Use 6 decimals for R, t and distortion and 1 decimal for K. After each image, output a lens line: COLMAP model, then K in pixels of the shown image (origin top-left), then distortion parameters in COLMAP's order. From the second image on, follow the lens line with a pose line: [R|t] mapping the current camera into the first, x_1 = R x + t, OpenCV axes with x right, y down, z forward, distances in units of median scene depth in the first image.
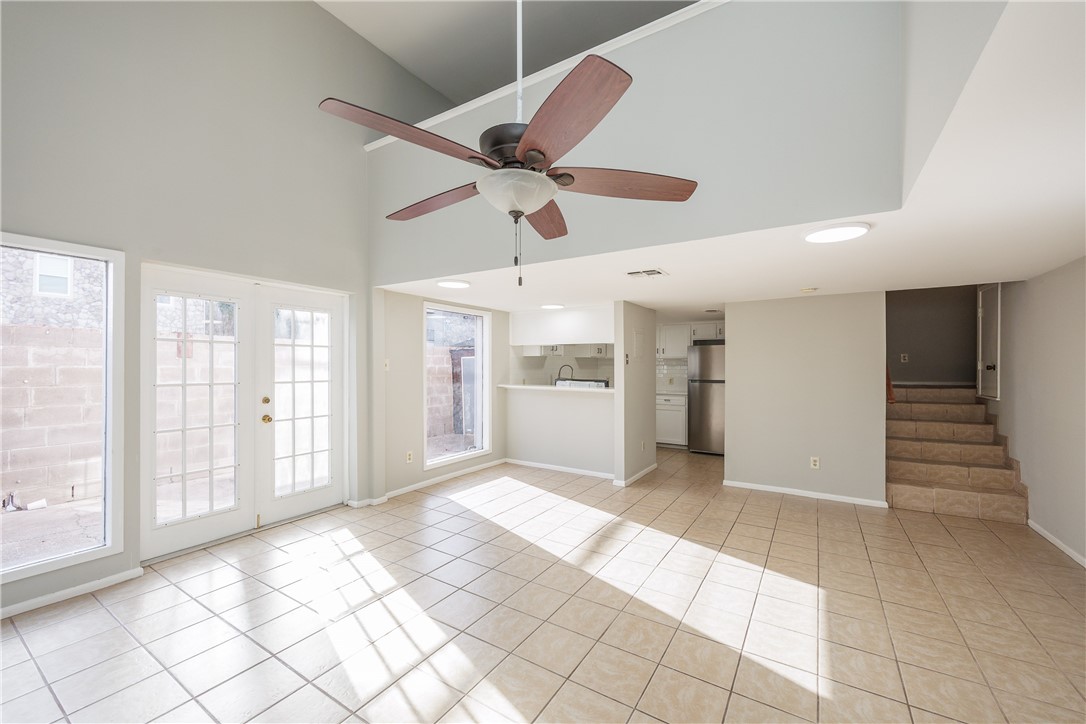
lens RADIAL K [[431.5, 0, 541.7], [0, 431.5, 362.9], [0, 0, 1]] dist [-0.004054, 0.000190]
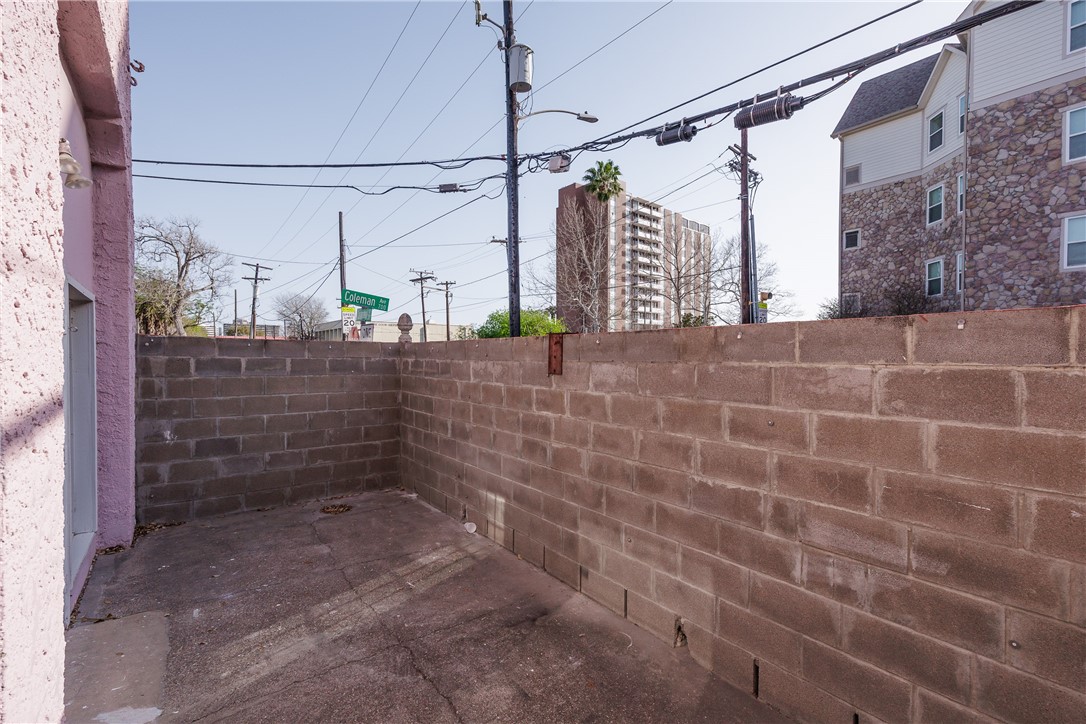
lens RADIAL K [[454.9, 0, 540.9], [0, 454.9, 362.2], [0, 0, 1]] dist [0.005557, -0.000466]
pose [[-0.331508, 0.014580, -0.943340, -0.315769], [0.009540, 0.999881, 0.012101, -0.052244], [0.943404, -0.004988, -0.331607, 1.672327]]
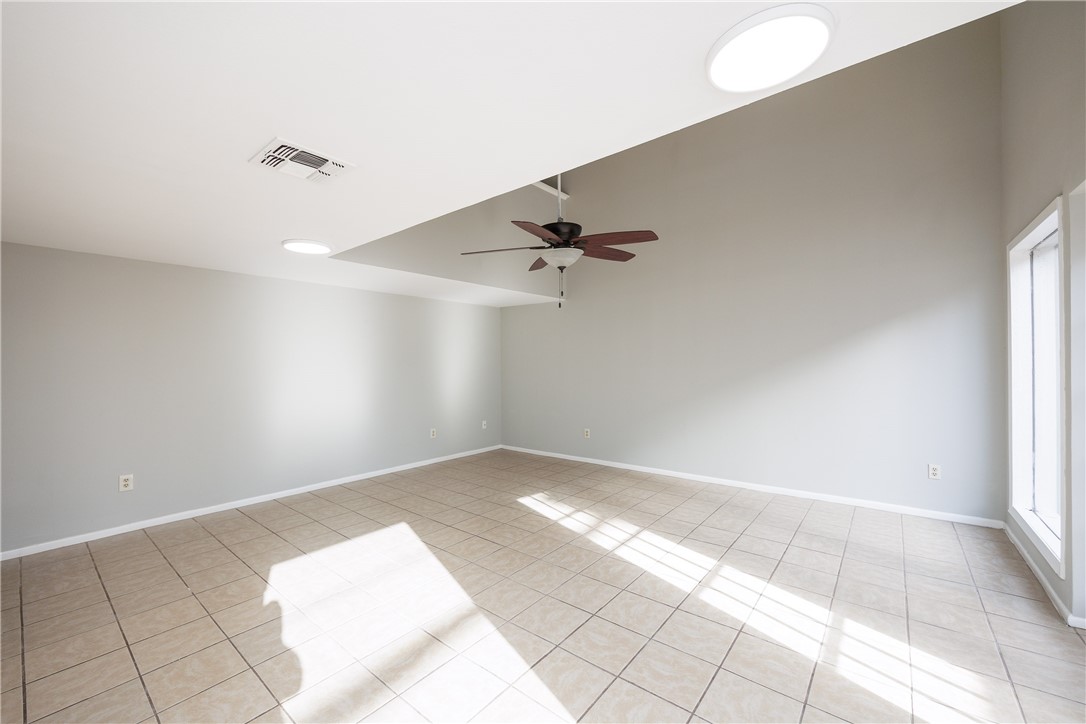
lens RADIAL K [[431.5, 0, 542.0], [0, 431.5, 369.1], [0, 0, 1]] dist [-0.004054, 0.000190]
pose [[-0.993819, 0.003120, 0.110966, -0.081899], [0.004055, 0.999958, 0.008209, 0.029744], [-0.110936, 0.008608, -0.993790, 1.316362]]
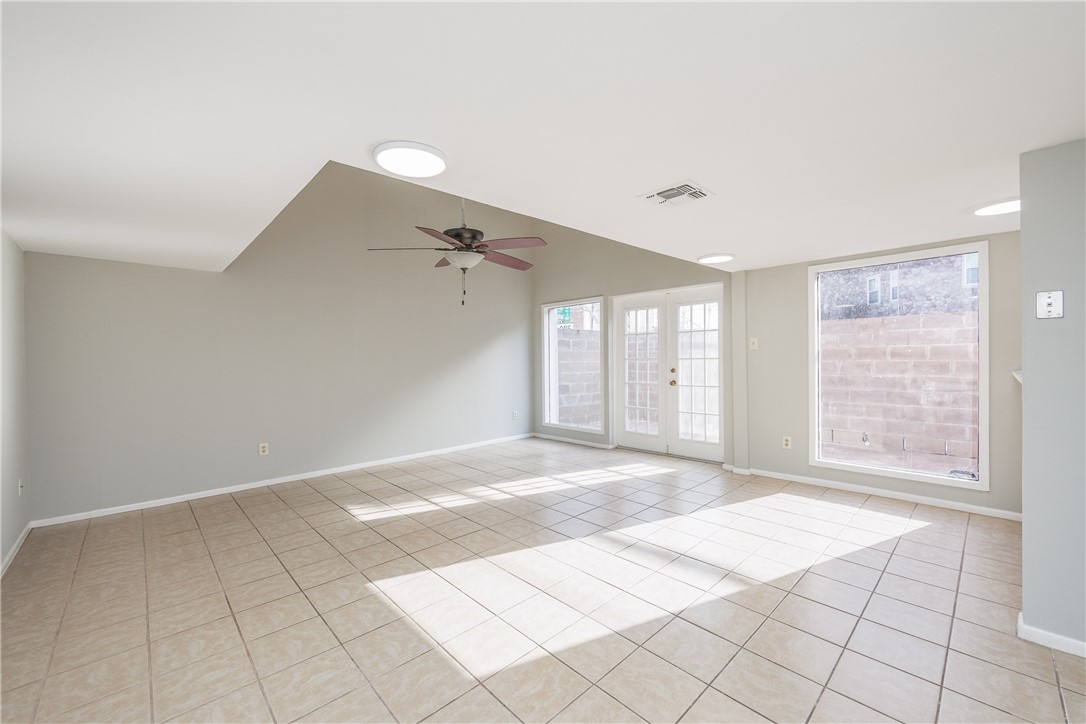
lens RADIAL K [[431.5, 0, 543.8], [0, 431.5, 362.2], [0, 0, 1]] dist [-0.004054, 0.000190]
pose [[-0.240840, 0.011151, -0.970501, 0.842361], [0.020622, 0.999767, 0.006370, 0.036902], [0.970346, -0.018479, -0.241014, 0.862627]]
